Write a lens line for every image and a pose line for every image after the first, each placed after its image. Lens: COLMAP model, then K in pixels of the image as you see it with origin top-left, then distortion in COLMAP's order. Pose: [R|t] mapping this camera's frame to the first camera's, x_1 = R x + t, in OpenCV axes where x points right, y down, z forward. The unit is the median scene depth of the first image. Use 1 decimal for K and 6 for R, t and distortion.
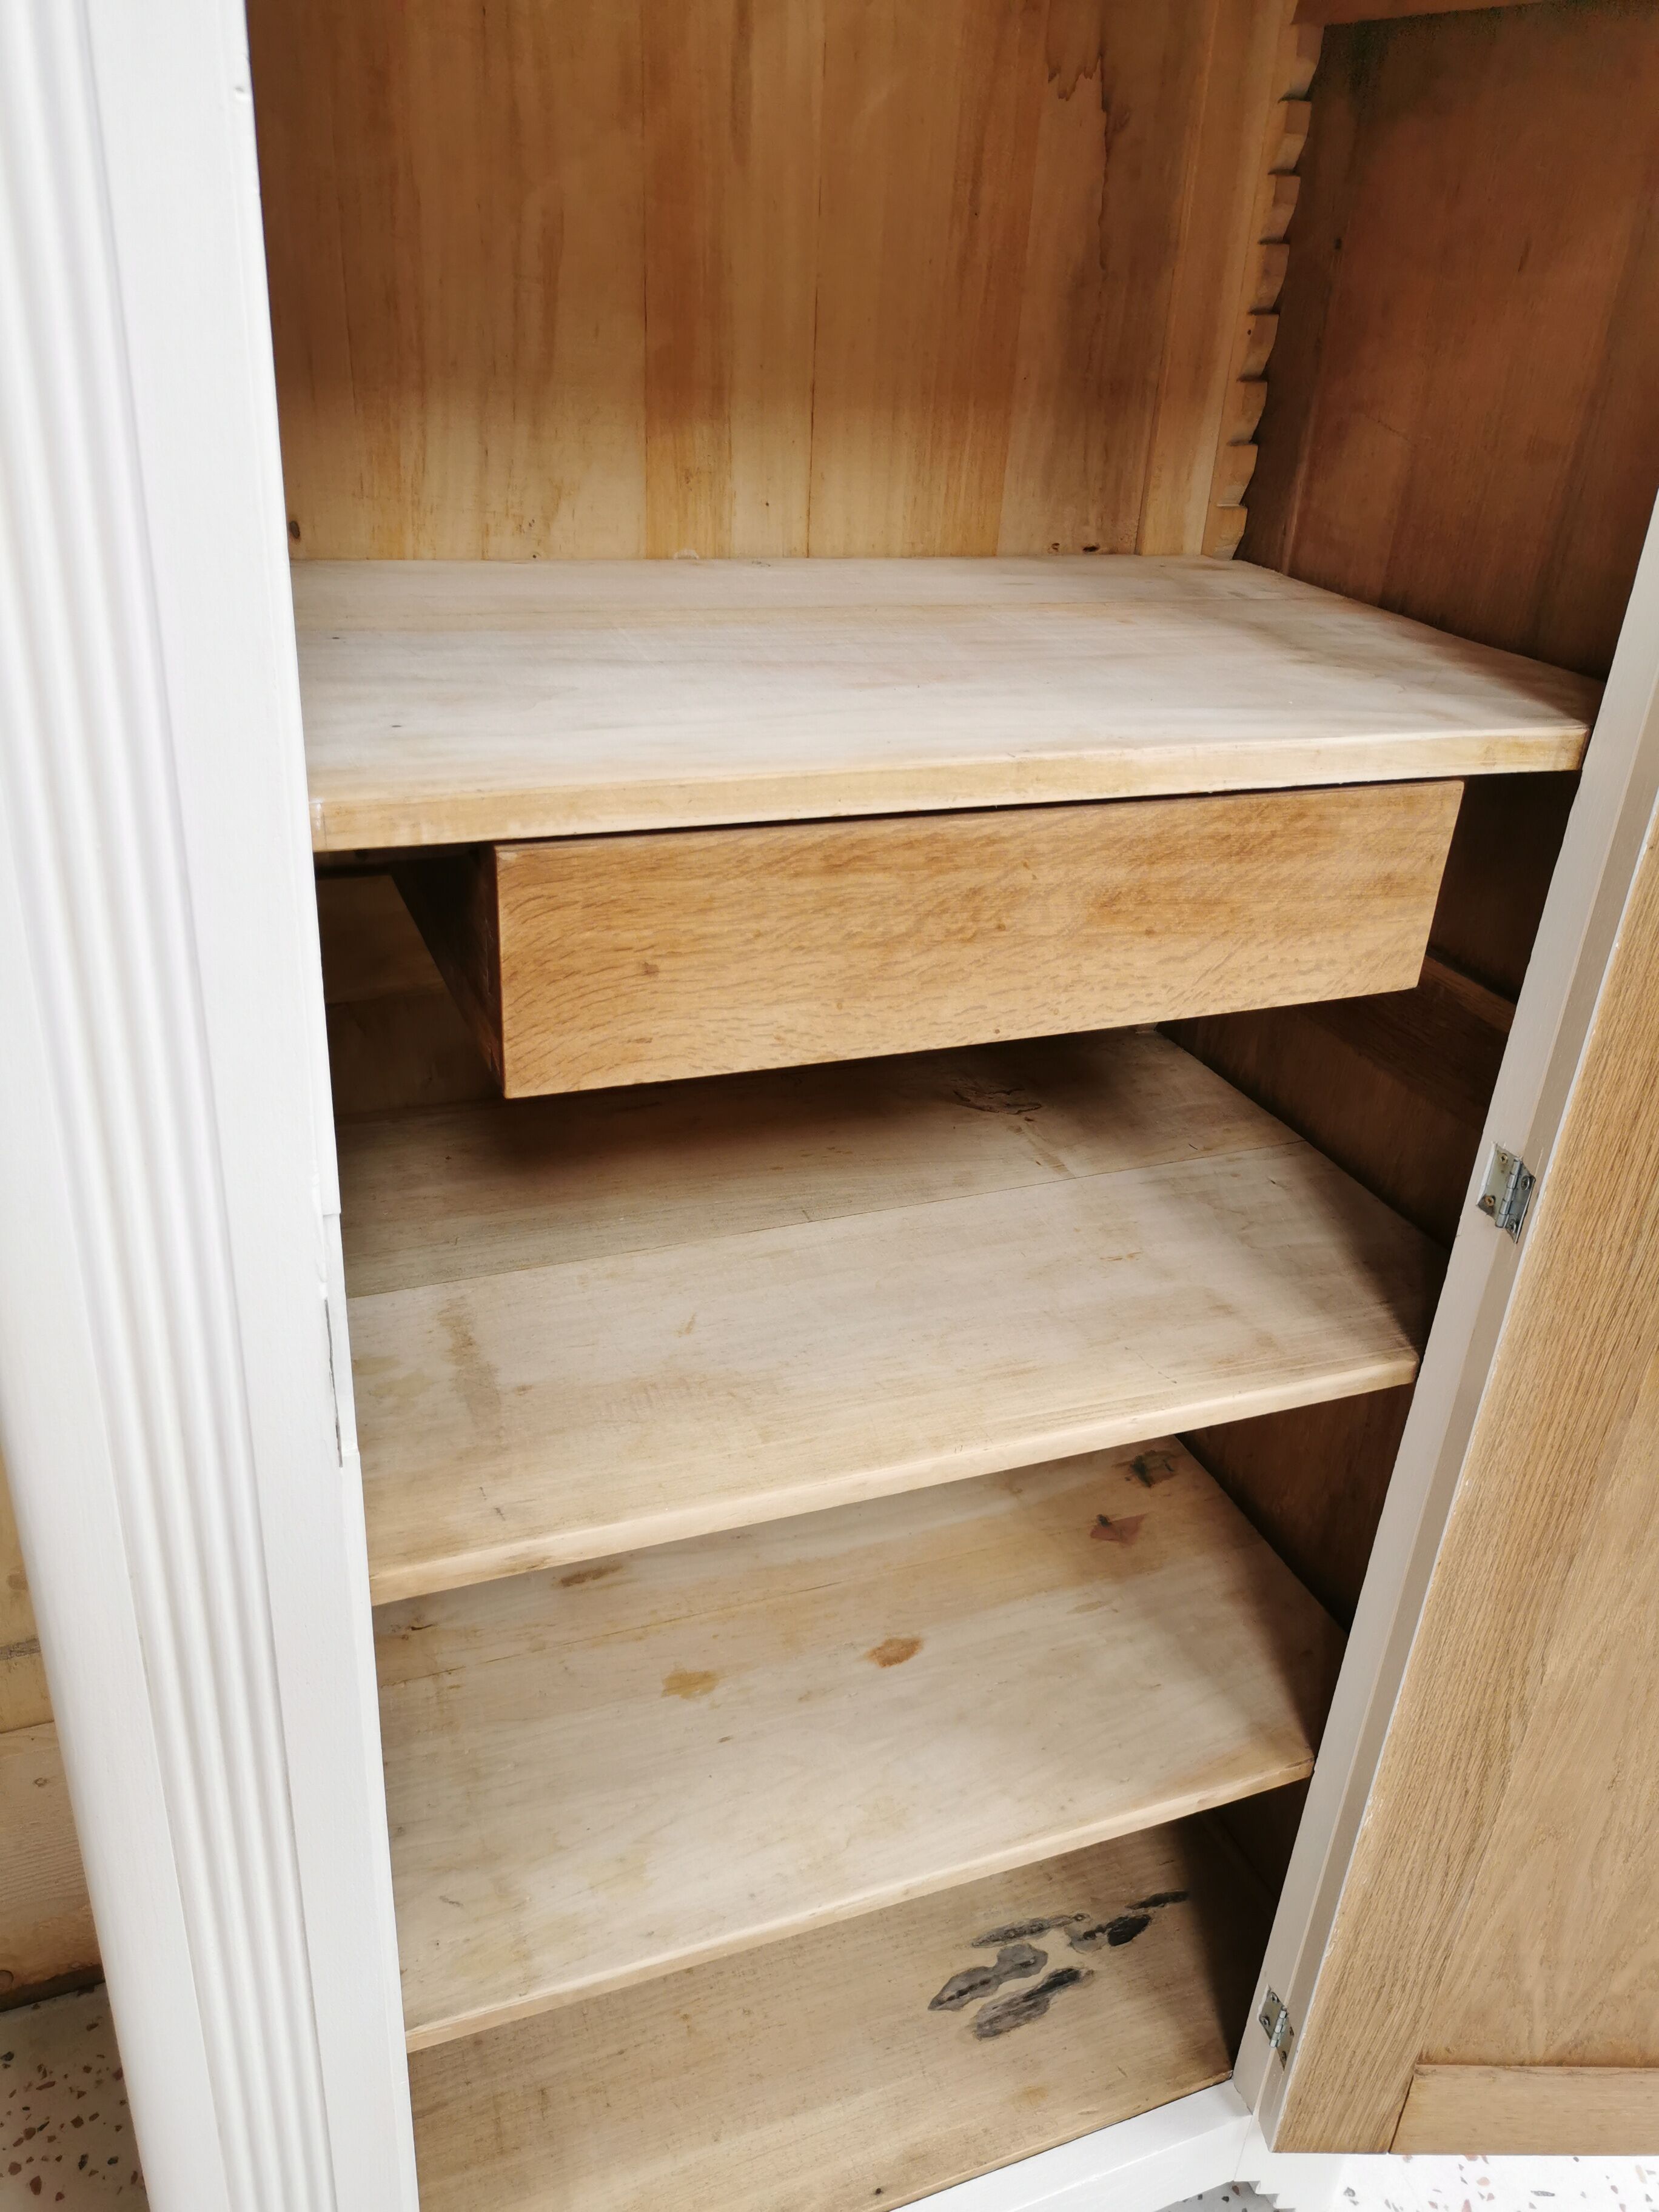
lens RADIAL K [[1745.2, 0, 834.5], [0, 1745.2, 1107.5], [0, 0, 1]] dist [0.036710, -0.032932]
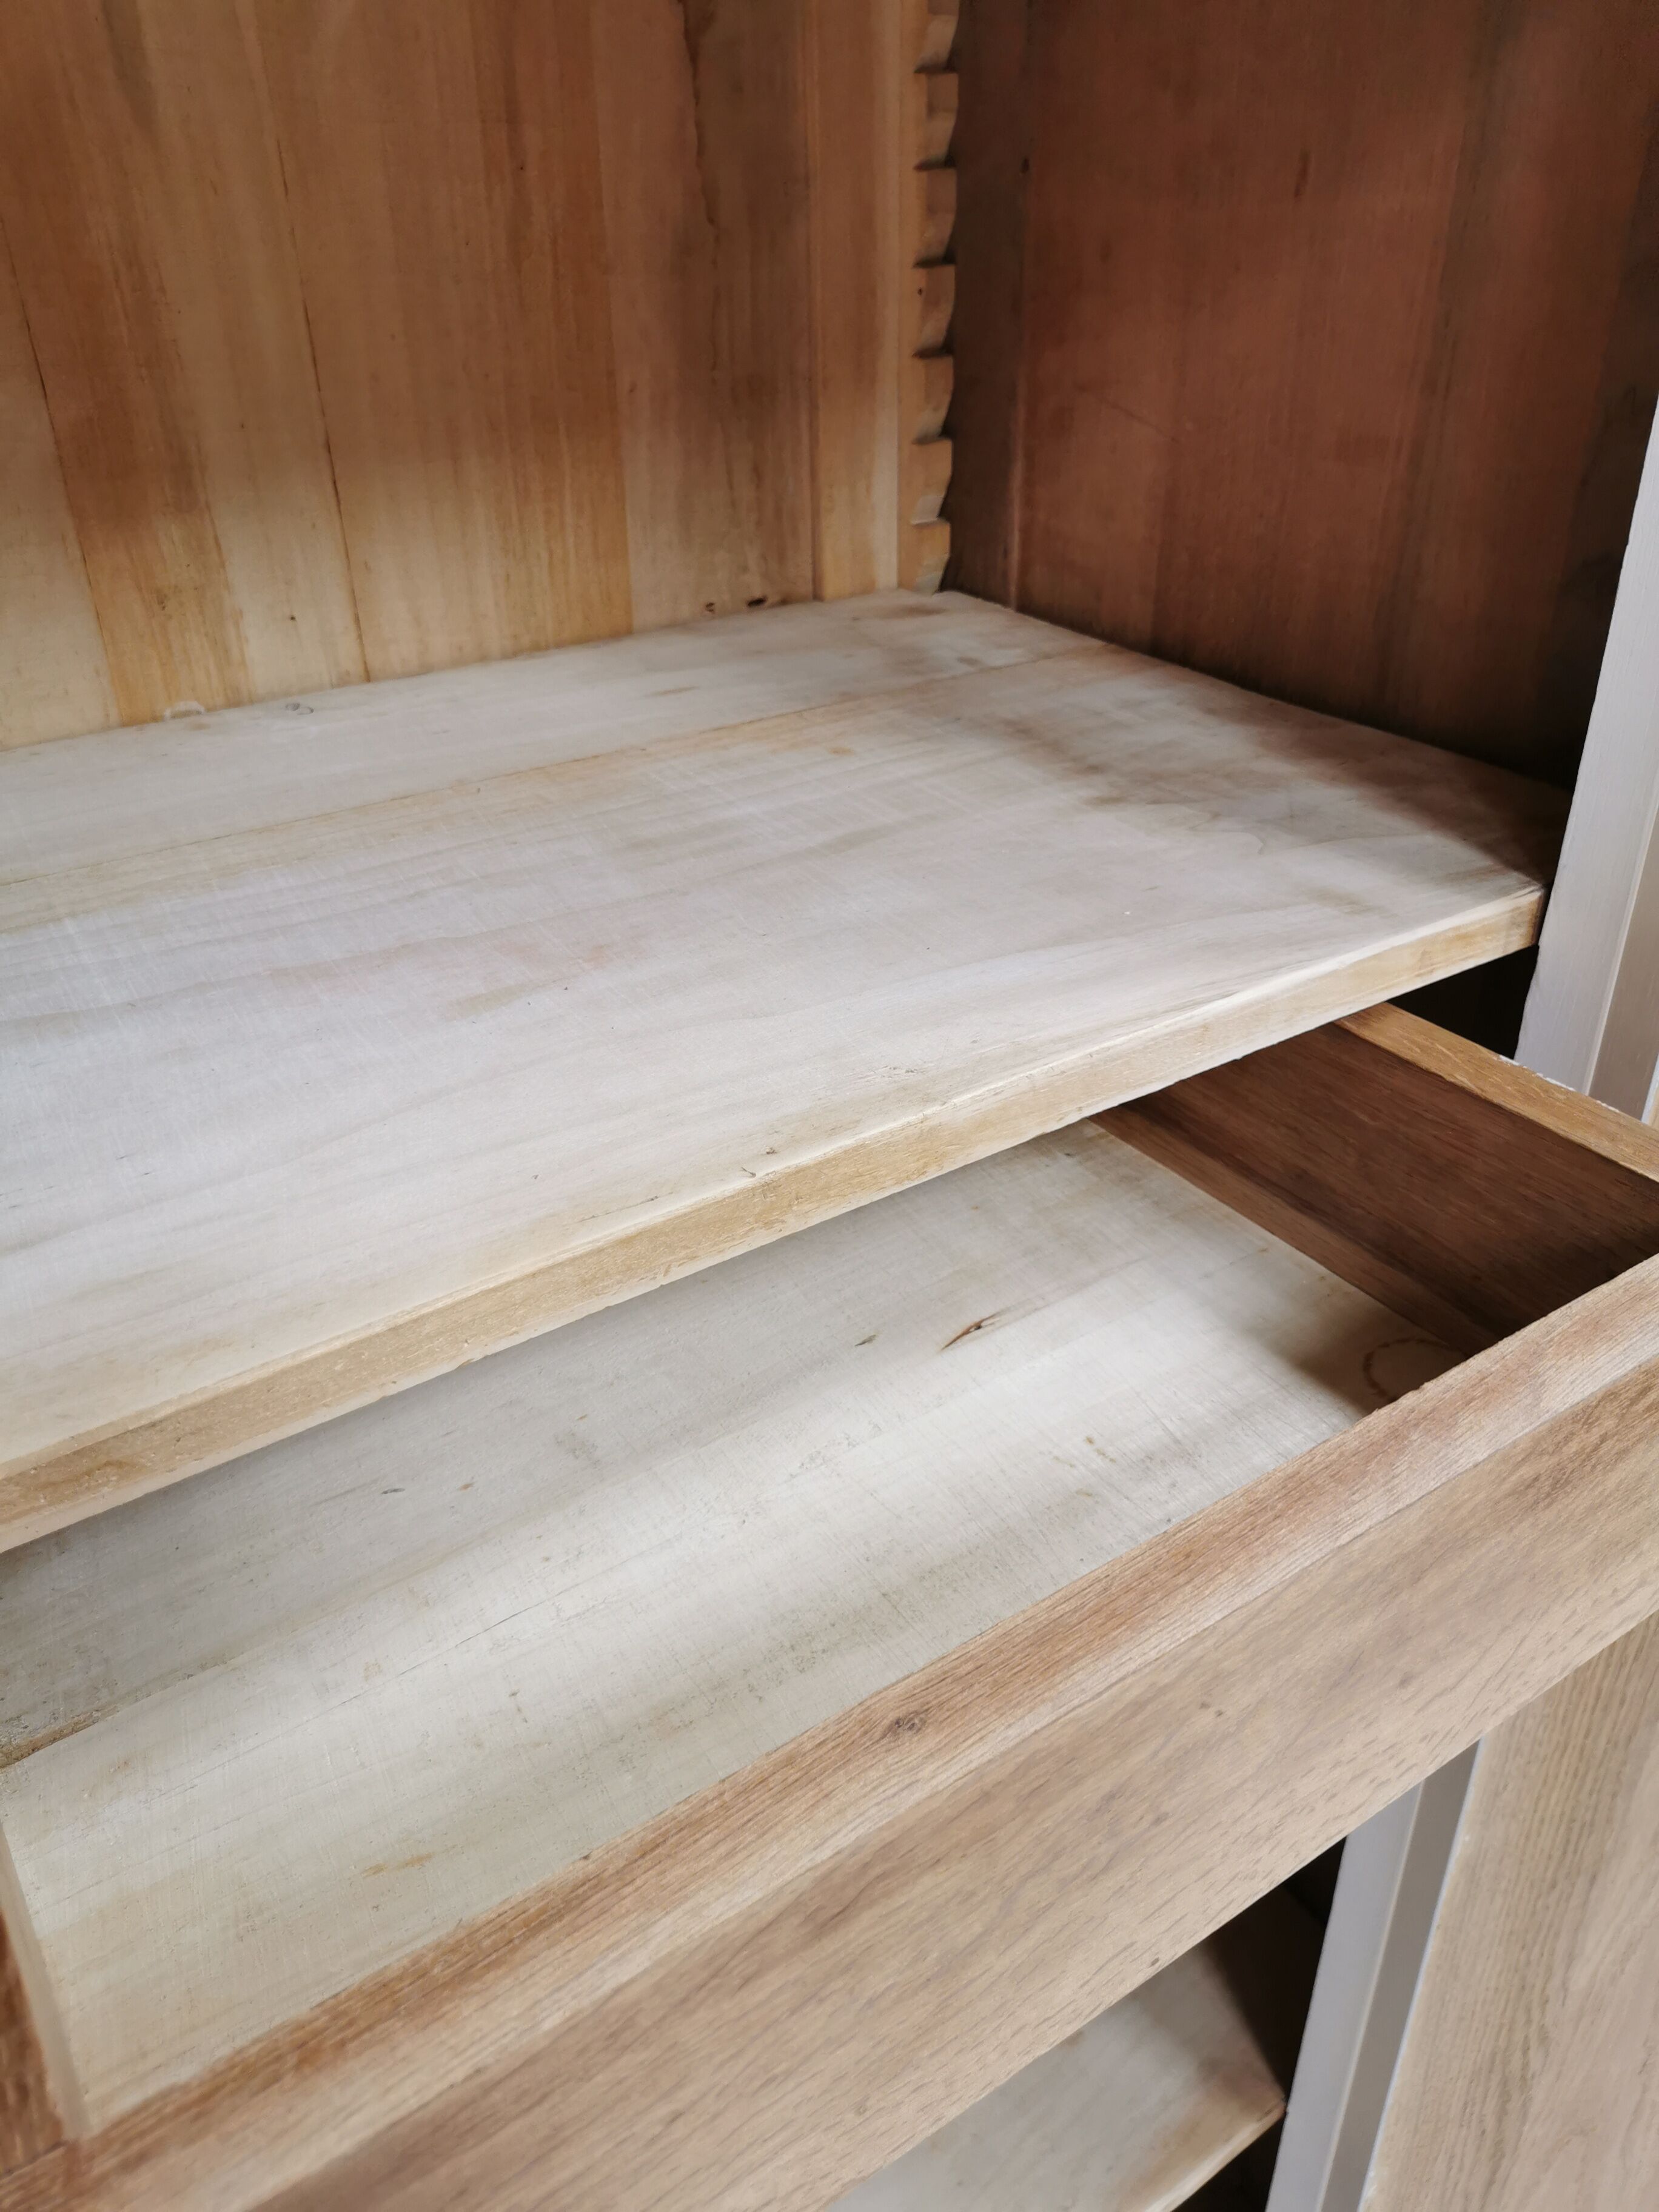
lens RADIAL K [[1745.2, 0, 838.8], [0, 1745.2, 1090.3], [0, 0, 1]] dist [0.036710, -0.032932]
pose [[0.971766, -0.171765, 0.161764, 0.026537], [0.162408, 0.984274, 0.069494, -0.173557], [-0.171157, -0.041260, 0.984379, 0.274860]]
